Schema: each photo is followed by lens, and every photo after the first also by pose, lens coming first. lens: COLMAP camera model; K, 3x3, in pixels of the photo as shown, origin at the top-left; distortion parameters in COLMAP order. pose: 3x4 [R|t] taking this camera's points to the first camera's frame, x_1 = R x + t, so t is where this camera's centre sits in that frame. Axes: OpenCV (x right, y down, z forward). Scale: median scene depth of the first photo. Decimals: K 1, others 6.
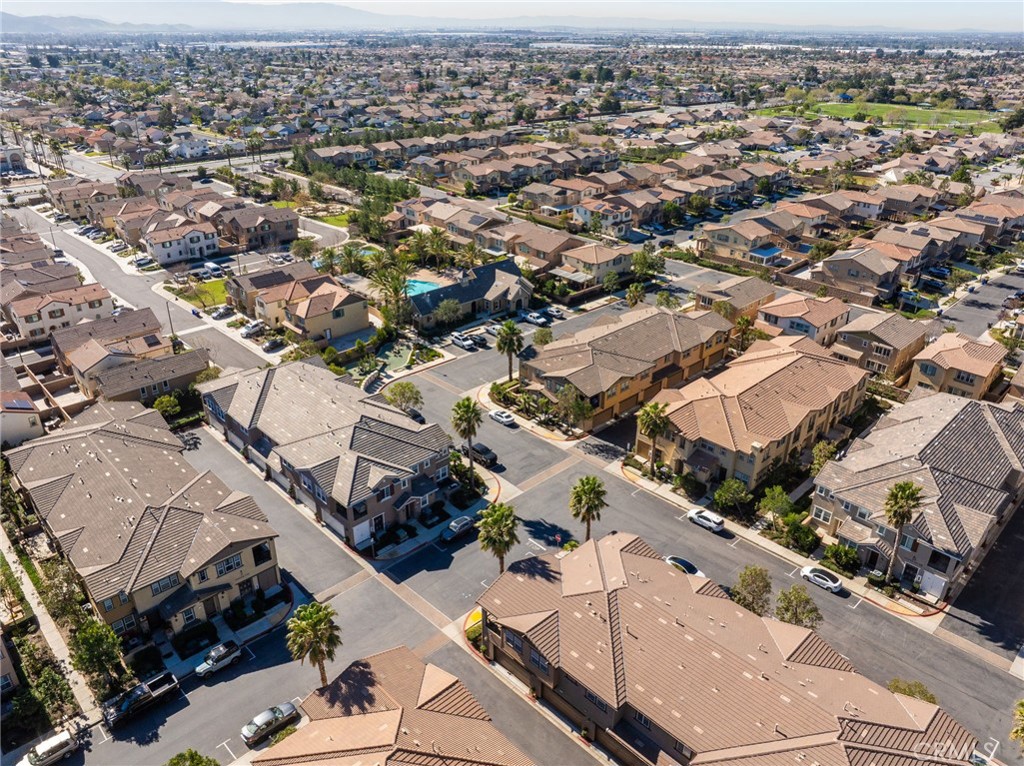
lens RADIAL K [[736.5, 0, 516.3], [0, 736.5, 386.5], [0, 0, 1]] dist [-0.034199, 0.001432]
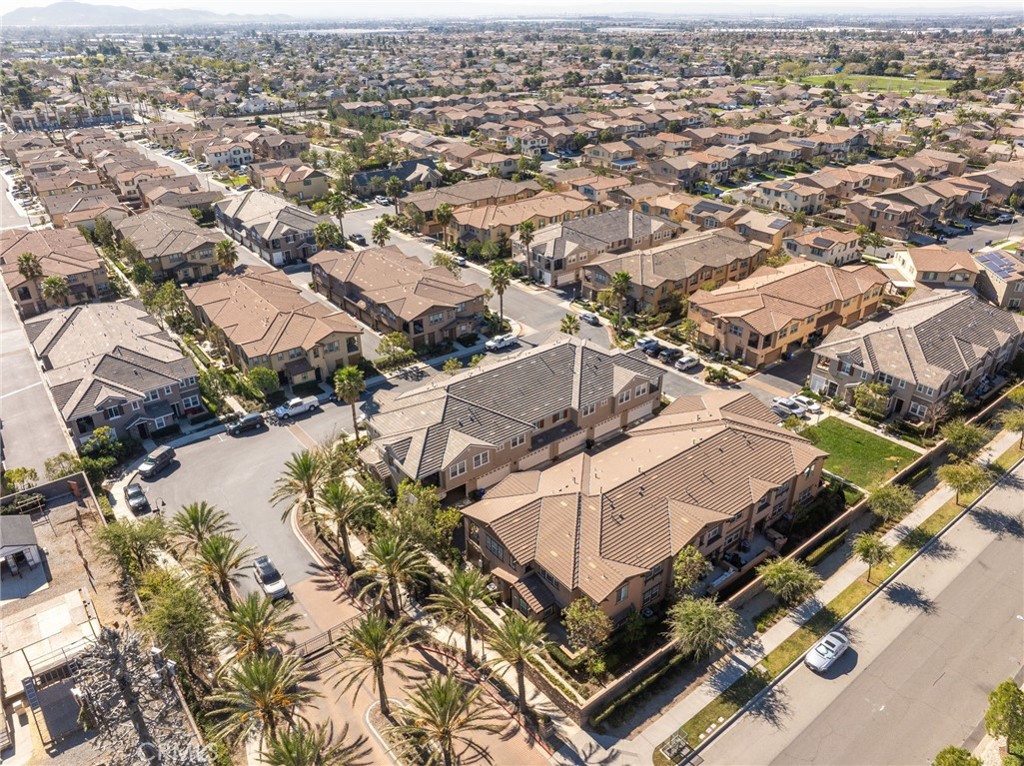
lens RADIAL K [[696.9, 0, 509.5], [0, 696.9, 401.6], [0, 0, 1]] dist [-0.033654, -0.000879]
pose [[0.993908, 0.041892, -0.101944, 0.277890], [-0.036186, 0.997707, 0.057195, 0.206060], [0.104106, -0.053157, 0.993145, -0.364495]]
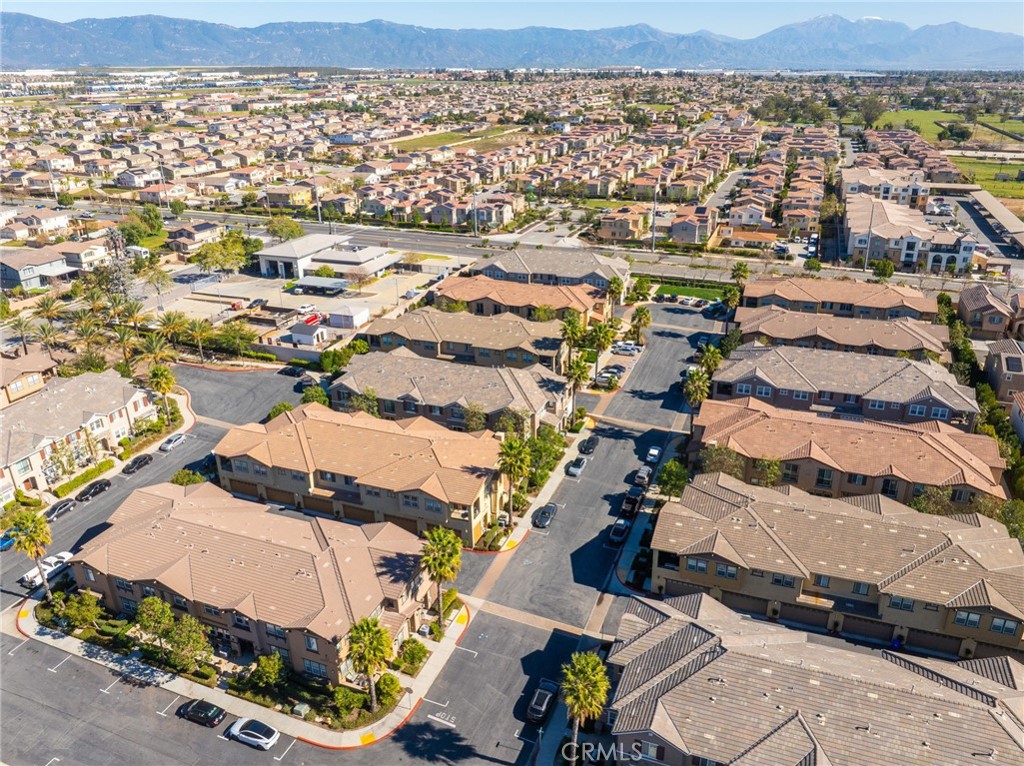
lens RADIAL K [[736.5, 0, 516.3], [0, 736.5, 386.5], [0, 0, 1]] dist [-0.034199, 0.001432]
pose [[-0.910749, 0.170326, -0.376198, 0.087155], [-0.178011, 0.660074, 0.729805, -0.282655], [0.372624, 0.731636, -0.570842, 0.554724]]
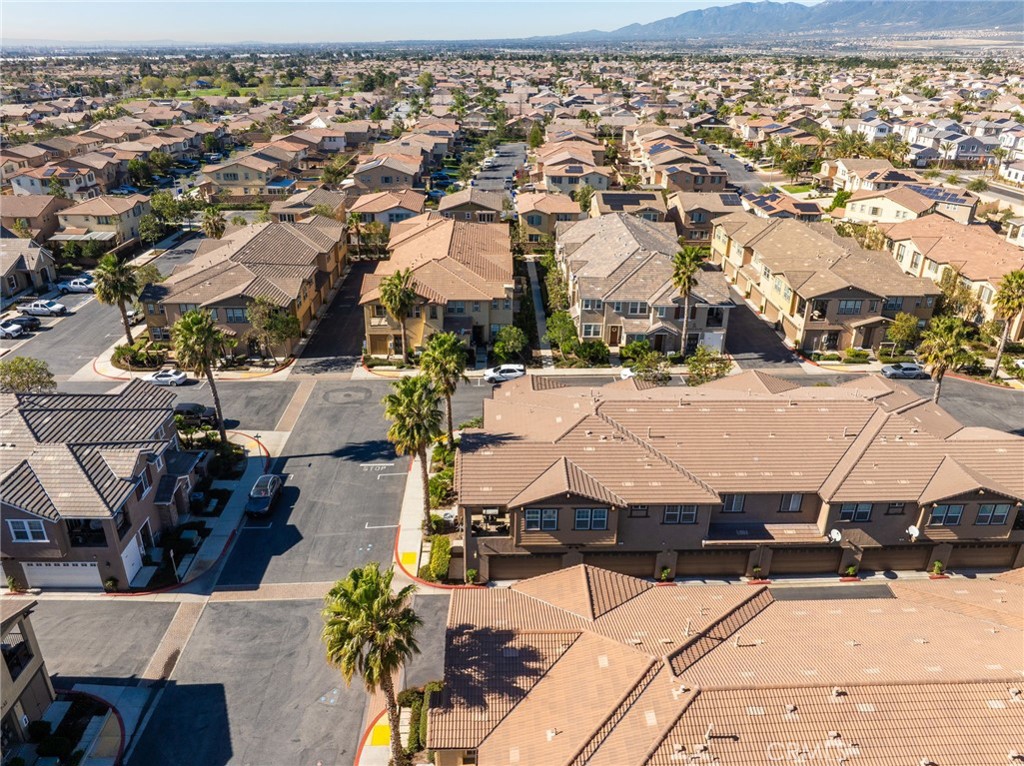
lens RADIAL K [[740.2, 0, 512.0], [0, 740.2, 383.0], [0, 0, 1]] dist [-0.040952, 0.007215]
pose [[0.679290, -0.310594, 0.664903, -0.157297], [0.323595, 0.939956, 0.108483, 0.046312], [-0.658674, 0.141468, 0.739010, 0.161331]]
